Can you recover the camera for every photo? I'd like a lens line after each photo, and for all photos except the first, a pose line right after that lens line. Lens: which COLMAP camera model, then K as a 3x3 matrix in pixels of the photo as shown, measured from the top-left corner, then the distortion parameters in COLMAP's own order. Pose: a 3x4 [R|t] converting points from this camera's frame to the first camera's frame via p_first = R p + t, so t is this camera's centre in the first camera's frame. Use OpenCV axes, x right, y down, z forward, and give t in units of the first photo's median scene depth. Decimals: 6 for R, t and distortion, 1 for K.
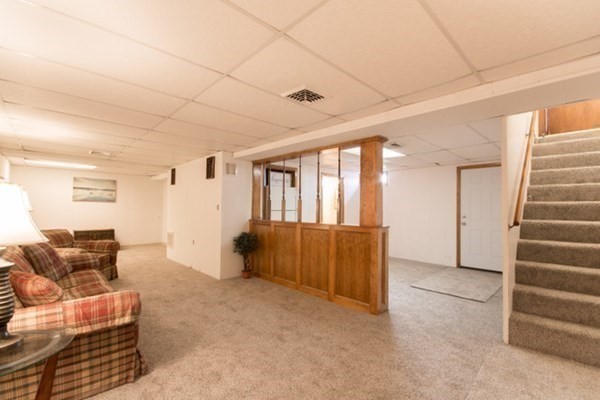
lens RADIAL K [[285.6, 0, 279.2], [0, 285.6, 202.1], [0, 0, 1]] dist [-0.000028, -0.000170]
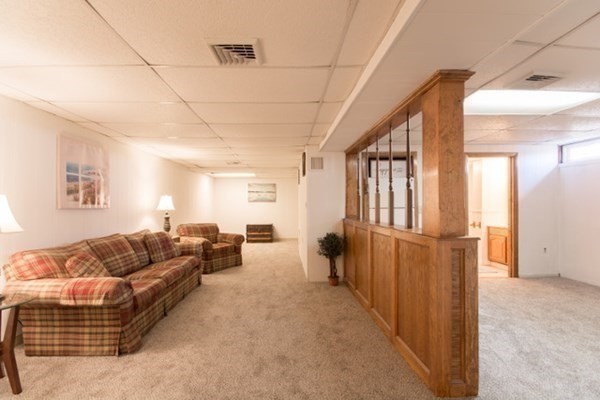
lens RADIAL K [[267.4, 0, 287.1], [0, 267.4, 204.4], [0, 0, 1]] dist [-0.000129, -0.000308]
pose [[0.746639, -0.015380, -0.665052, 0.362688], [0.025994, 0.999644, 0.006065, 0.009049], [0.664721, -0.021816, 0.746773, 0.320505]]
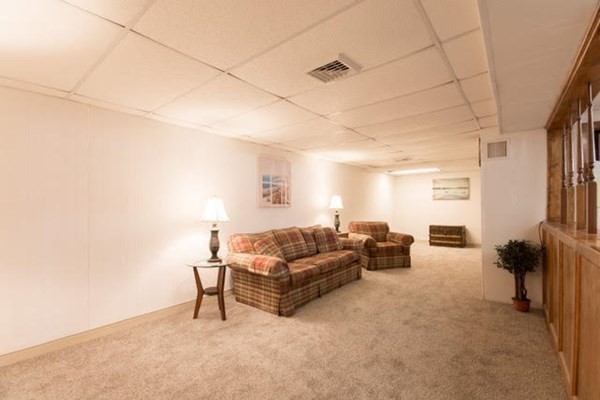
lens RADIAL K [[267.4, 0, 287.1], [0, 267.4, 204.4], [0, 0, 1]] dist [-0.000129, -0.000308]
pose [[0.116677, -0.014198, -0.993068, 0.478690], [0.031220, 0.999456, -0.010621, 0.012552], [0.992679, -0.029764, 0.117057, 0.436329]]
